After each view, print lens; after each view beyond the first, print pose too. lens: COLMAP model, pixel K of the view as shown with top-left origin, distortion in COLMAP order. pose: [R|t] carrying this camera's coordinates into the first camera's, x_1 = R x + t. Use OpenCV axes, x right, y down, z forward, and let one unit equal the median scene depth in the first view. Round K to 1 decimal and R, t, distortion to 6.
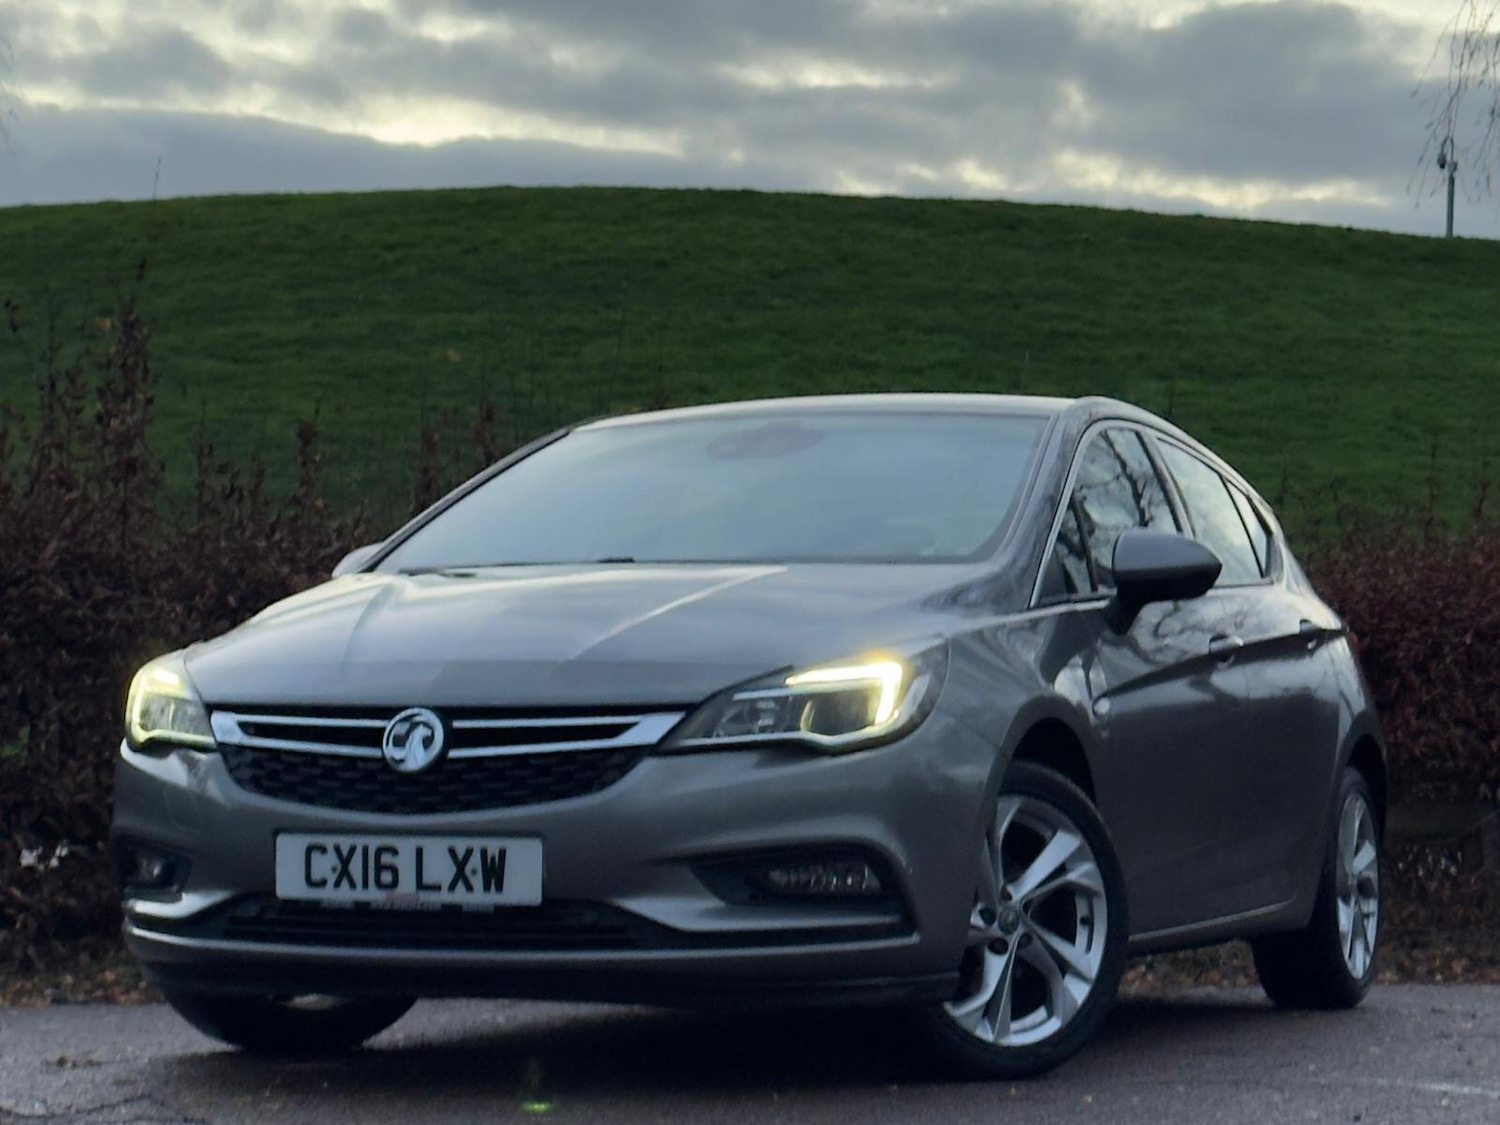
lens RADIAL K [[5007.9, 0, 748.3], [0, 5007.9, 564.2], [0, 0, 1]] dist [-0.172633, 0.000000]
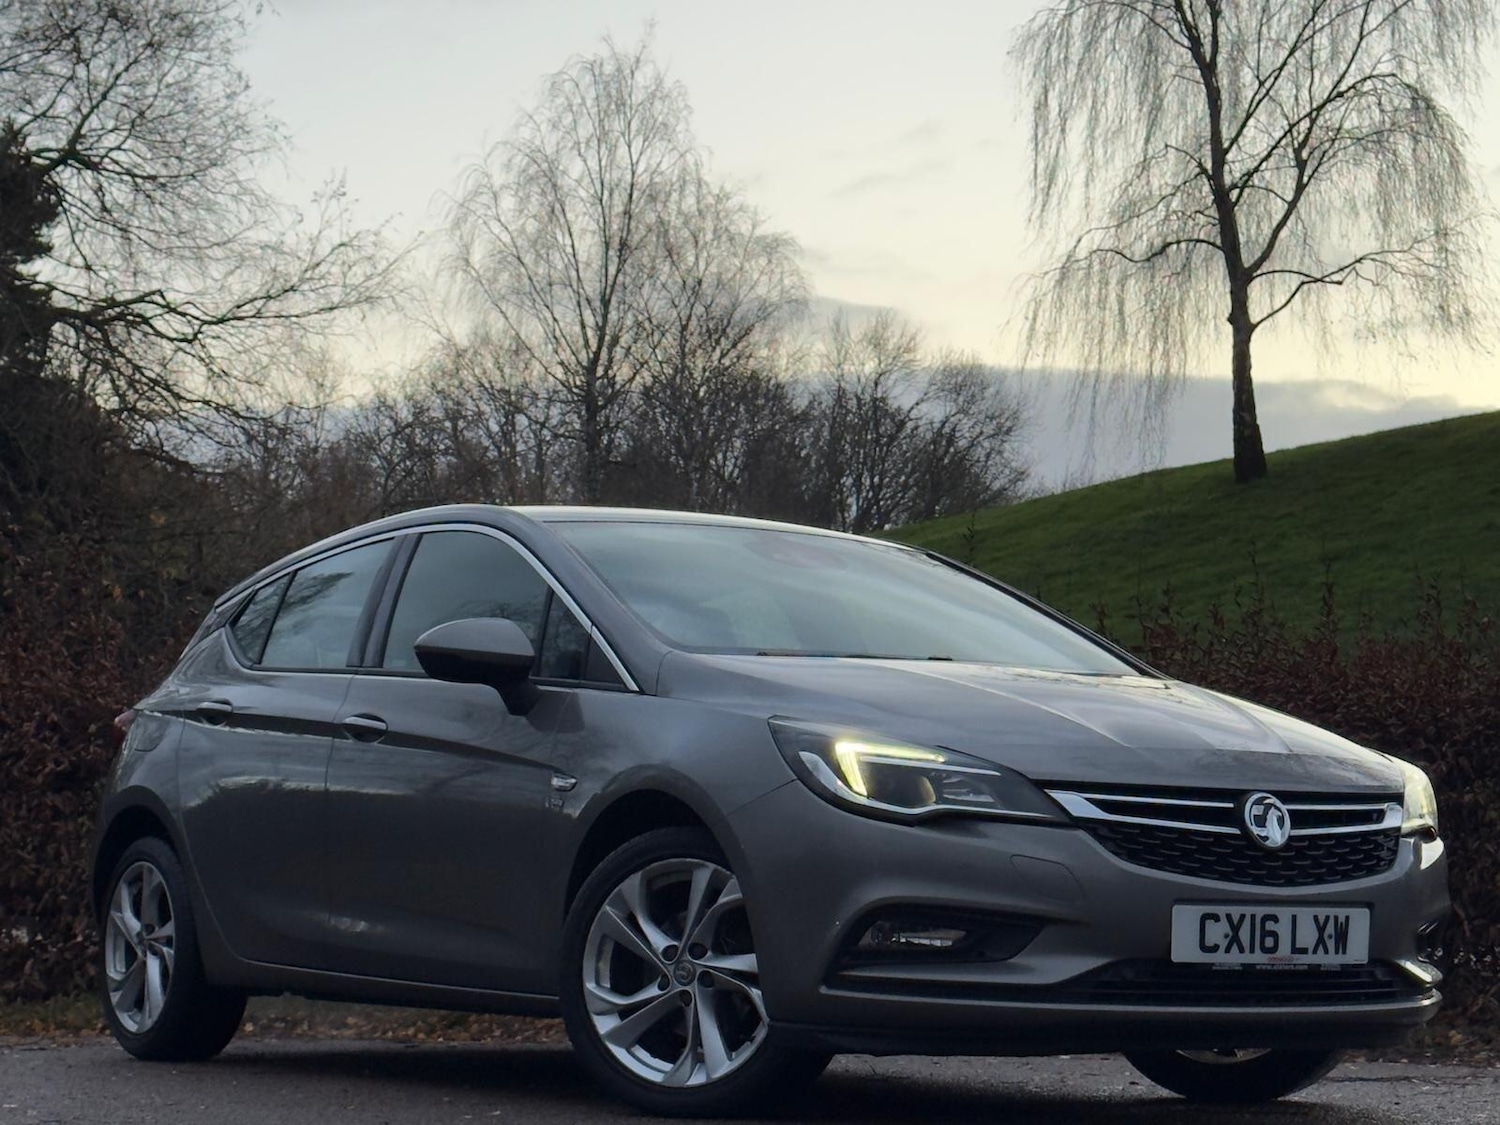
lens RADIAL K [[5007.9, 0, 754.3], [0, 5007.9, 565.3], [0, 0, 1]] dist [-0.172633, 0.000000]
pose [[0.539376, 0.060365, 0.839898, -1.081488], [-0.041481, 0.998121, -0.045098, 0.033606], [-0.841043, -0.010515, 0.540867, 0.492734]]
